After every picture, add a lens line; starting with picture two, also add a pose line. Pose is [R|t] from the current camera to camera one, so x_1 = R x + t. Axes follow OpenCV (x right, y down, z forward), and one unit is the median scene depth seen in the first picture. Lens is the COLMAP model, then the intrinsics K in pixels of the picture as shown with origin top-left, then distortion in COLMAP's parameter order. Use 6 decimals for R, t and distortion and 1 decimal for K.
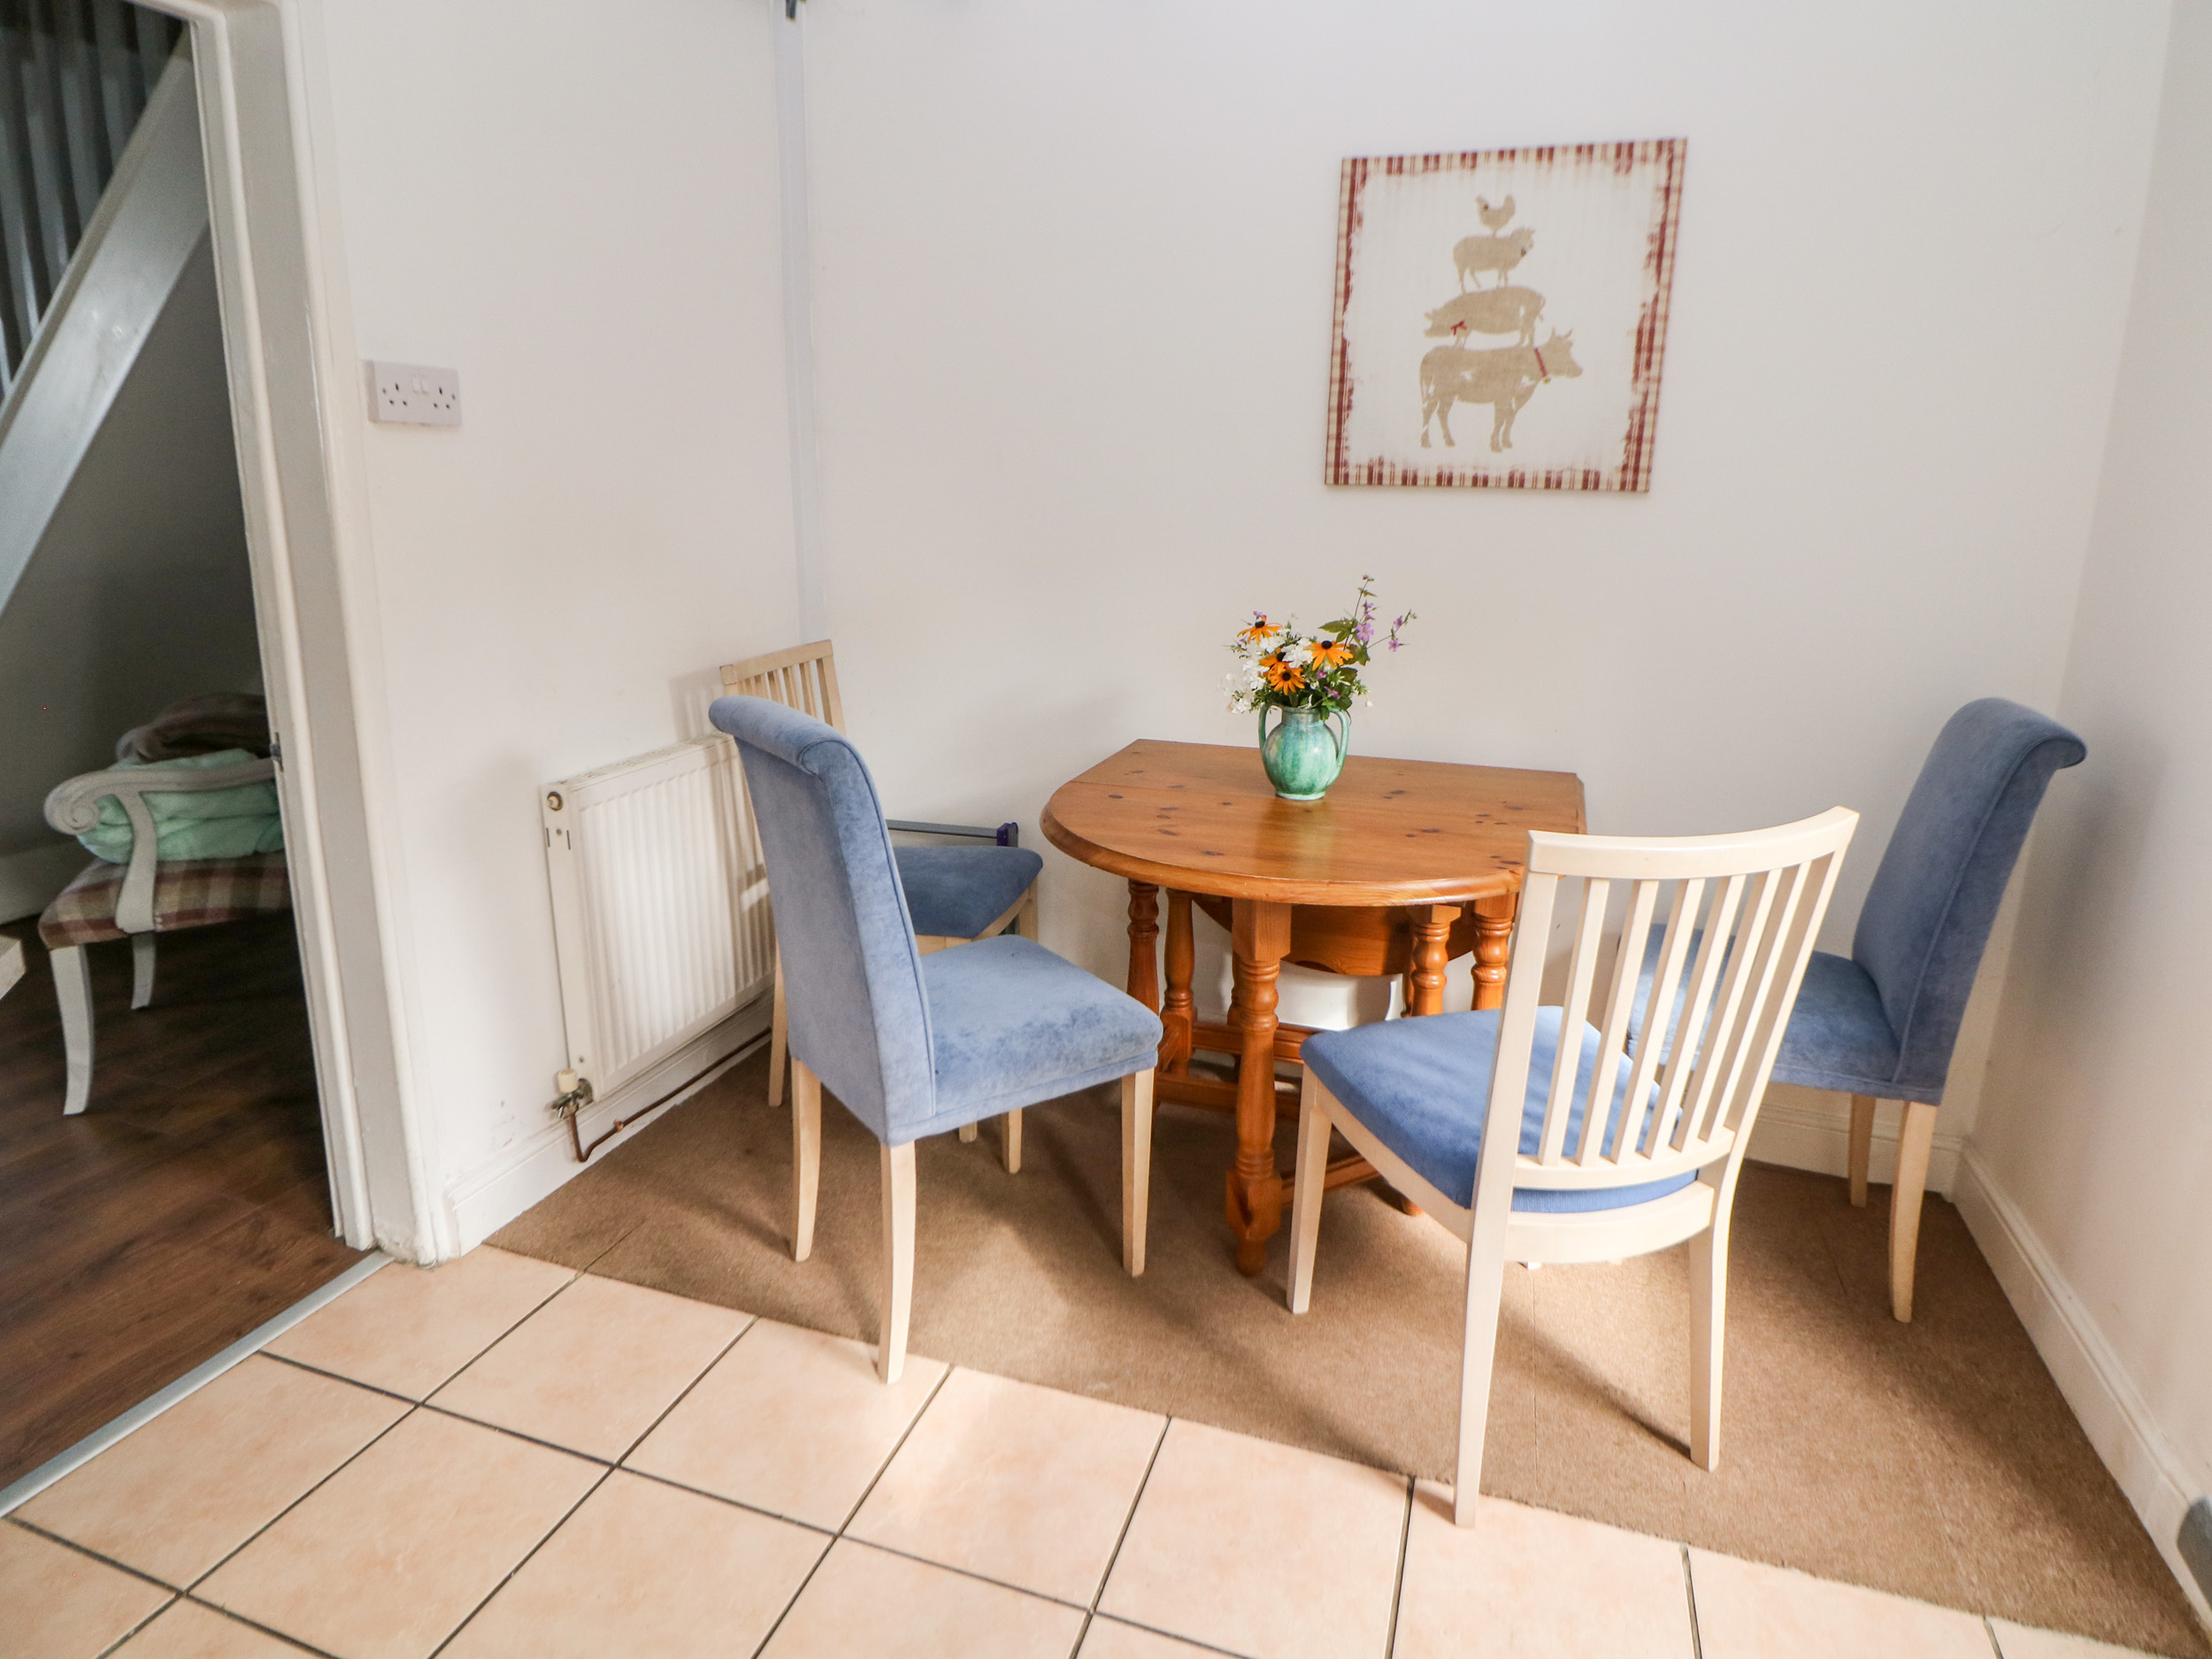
lens RADIAL K [[1335.1, 0, 1106.0], [0, 1335.1, 829.5], [0, 0, 1]] dist [-0.004498, -0.020758]
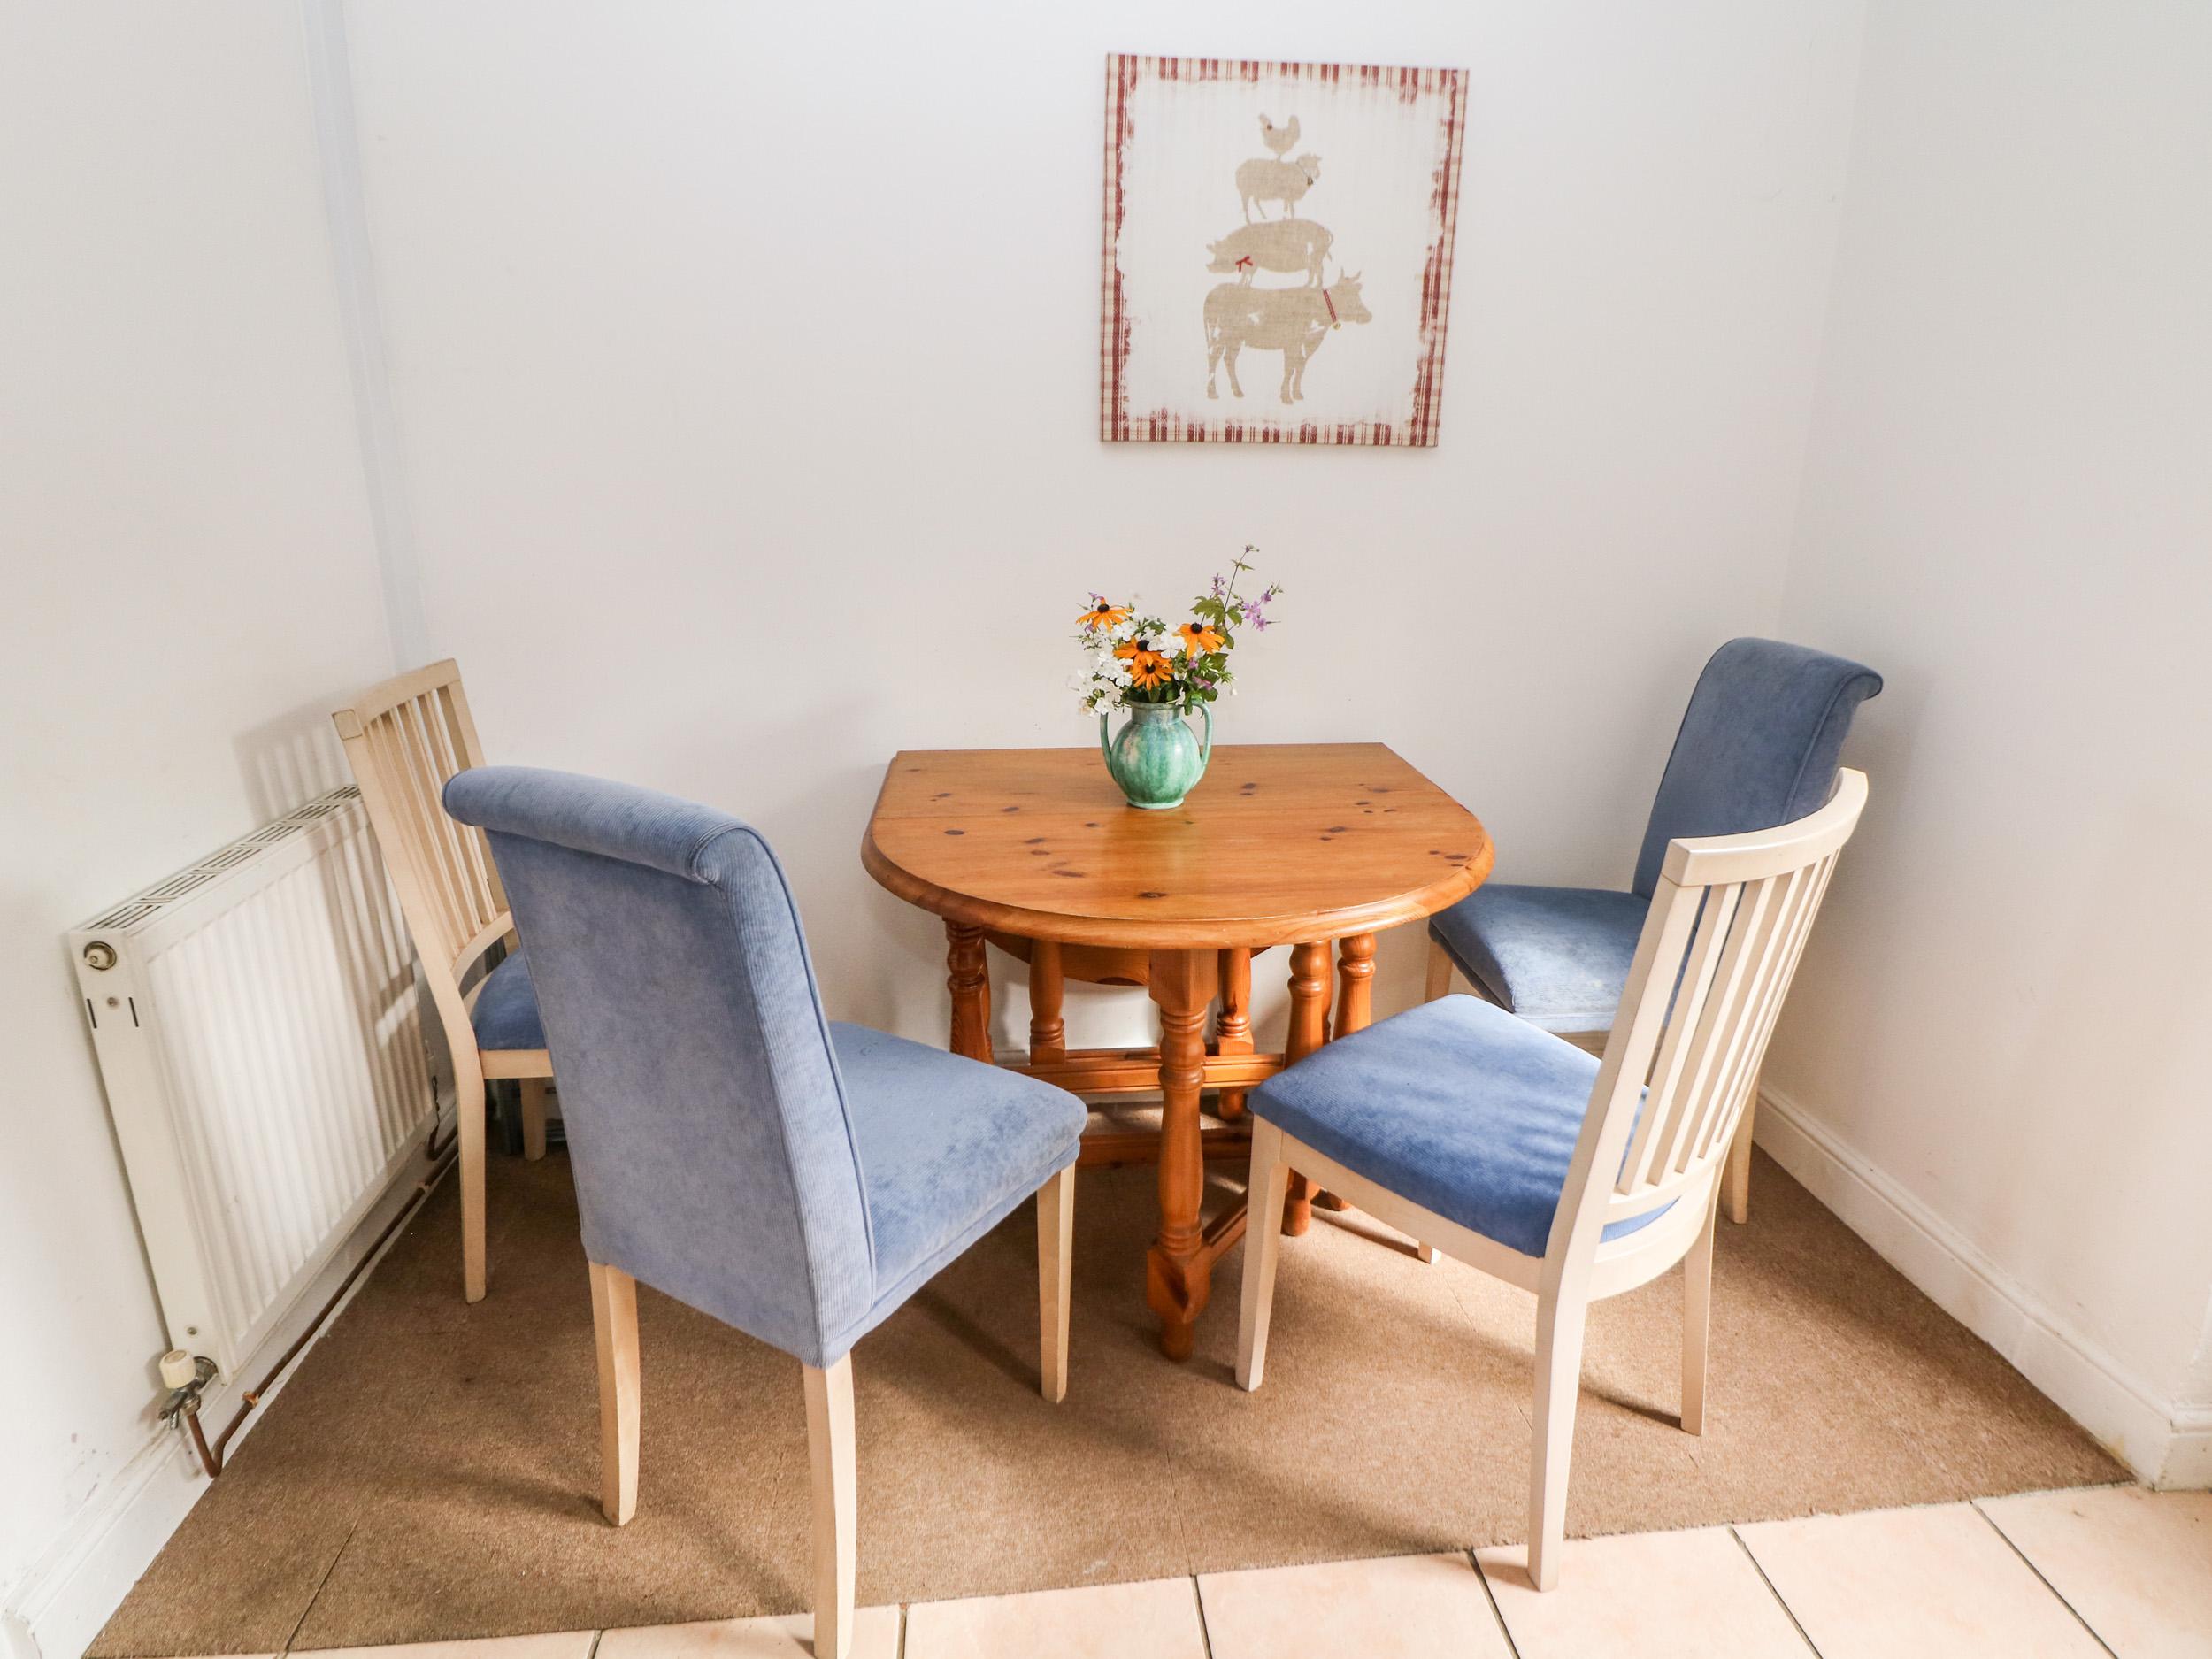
lens RADIAL K [[1266.3, 0, 1106.0], [0, 1266.3, 829.5], [0, 0, 1]] dist [-0.000235, -0.021361]
pose [[0.898627, -0.130326, 0.418909, -0.236041], [0.113964, 0.991423, 0.063970, -0.066428], [-0.423653, -0.009745, 0.905772, 0.275950]]
